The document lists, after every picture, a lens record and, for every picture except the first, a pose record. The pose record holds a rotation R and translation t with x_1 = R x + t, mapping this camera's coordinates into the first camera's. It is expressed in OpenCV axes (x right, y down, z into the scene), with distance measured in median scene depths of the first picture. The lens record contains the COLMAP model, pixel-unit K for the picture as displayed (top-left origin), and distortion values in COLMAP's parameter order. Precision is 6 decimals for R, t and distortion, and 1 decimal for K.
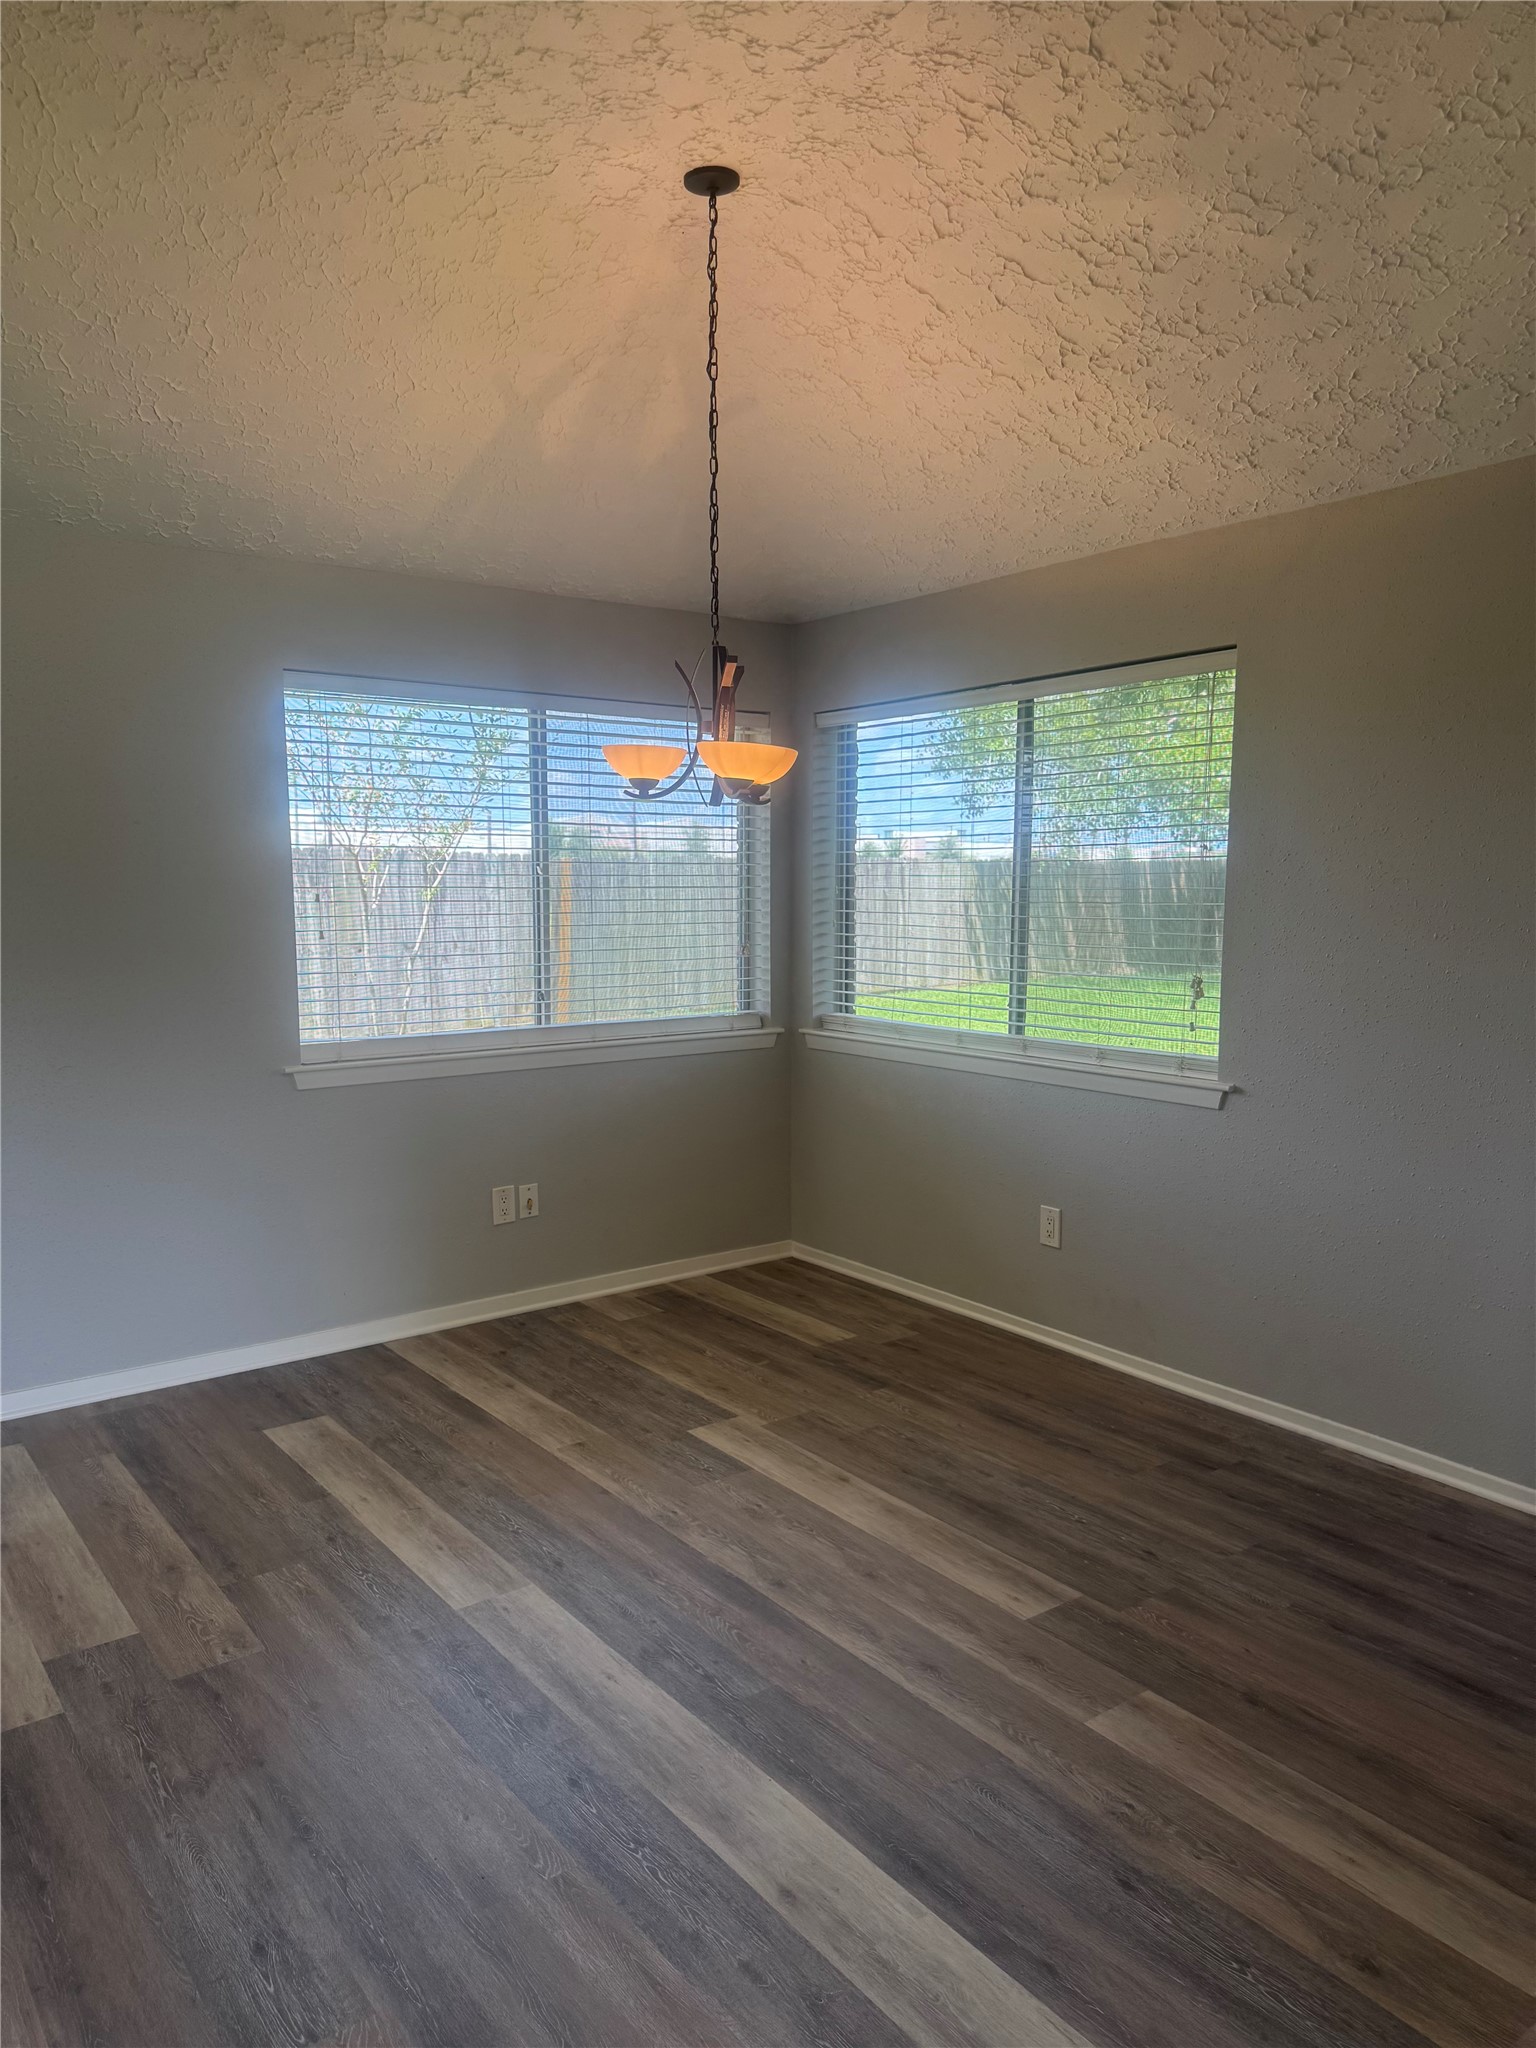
lens RADIAL K [[1438.7, 0, 752.5], [0, 1438.7, 1042.3], [0, 0, 1]] dist [0.052407, -0.050951]
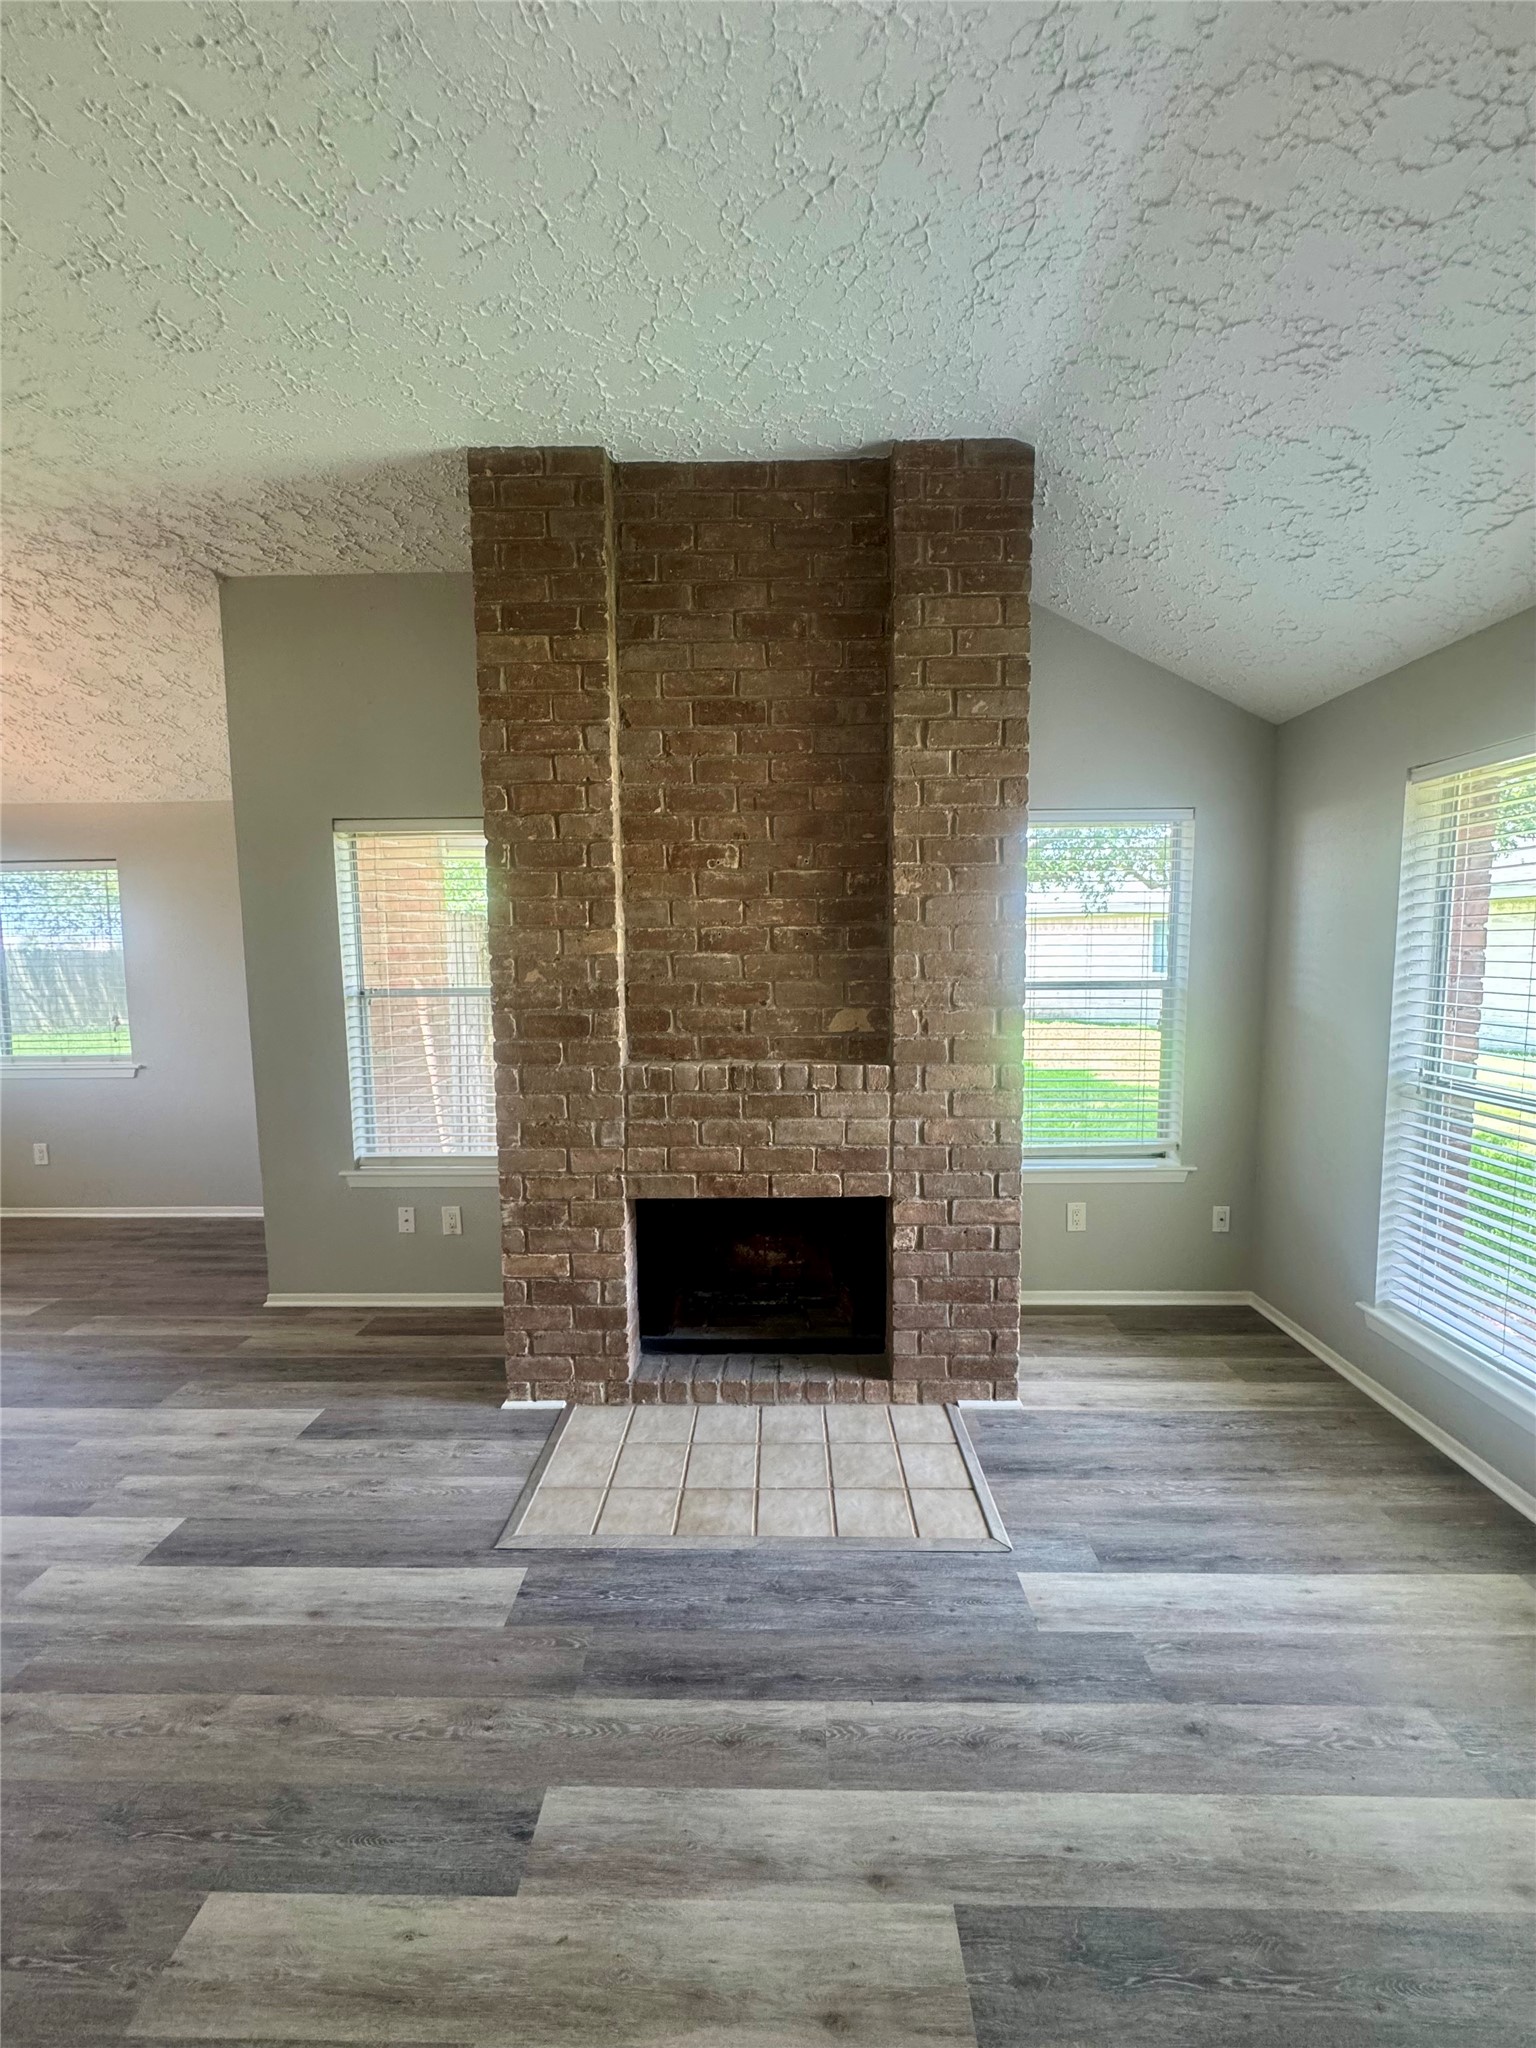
lens RADIAL K [[821.8, 0, 773.8], [0, 821.8, 1028.6], [0, 0, 1]] dist [-0.003598, 0.000630]
pose [[0.609240, -0.078899, 0.789051, -0.052448], [0.101066, 0.994649, 0.021422, 0.049664], [-0.786519, 0.066694, 0.613954, -0.526554]]
